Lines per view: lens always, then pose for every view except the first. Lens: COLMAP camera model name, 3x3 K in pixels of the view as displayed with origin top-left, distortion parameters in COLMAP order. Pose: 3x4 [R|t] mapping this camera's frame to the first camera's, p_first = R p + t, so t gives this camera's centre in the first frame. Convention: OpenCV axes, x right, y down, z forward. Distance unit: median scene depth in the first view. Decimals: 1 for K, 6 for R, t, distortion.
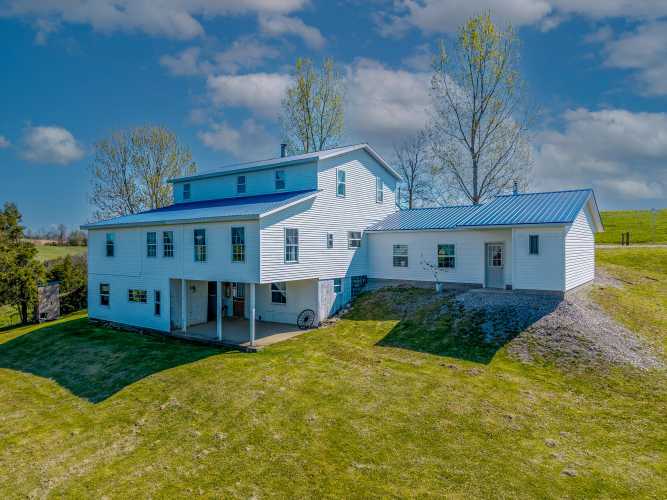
lens RADIAL K [[451.2, 0, 333.5], [0, 451.2, 250.0], [0, 0, 1]] dist [0.063144, -0.076357]
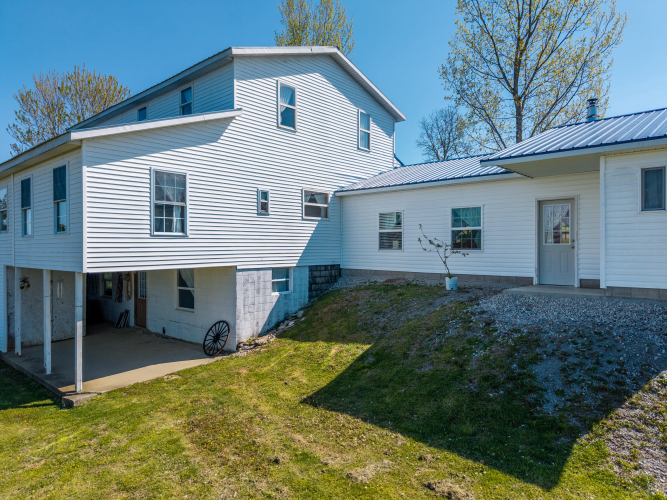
lens RADIAL K [[451.2, 0, 333.5], [0, 451.2, 250.0], [0, 0, 1]] dist [0.063144, -0.076357]
pose [[0.996384, 0.000759, -0.084965, 0.135377], [-0.000517, 0.999996, 0.002872, 0.039518], [0.084966, -0.002818, 0.996380, 0.431604]]
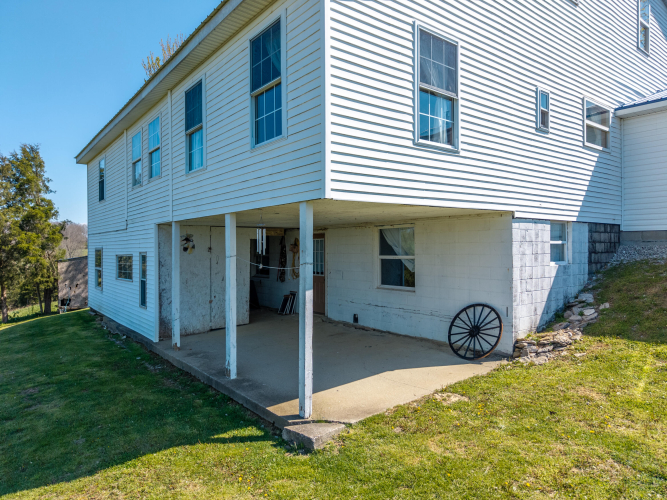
lens RADIAL K [[451.2, 0, 333.5], [0, 451.2, 250.0], [0, 0, 1]] dist [0.063144, -0.076357]
pose [[0.964419, -0.001564, -0.264372, -0.072191], [0.002314, 0.999994, 0.002525, 0.088103], [0.264367, -0.003047, 0.964417, 0.621493]]
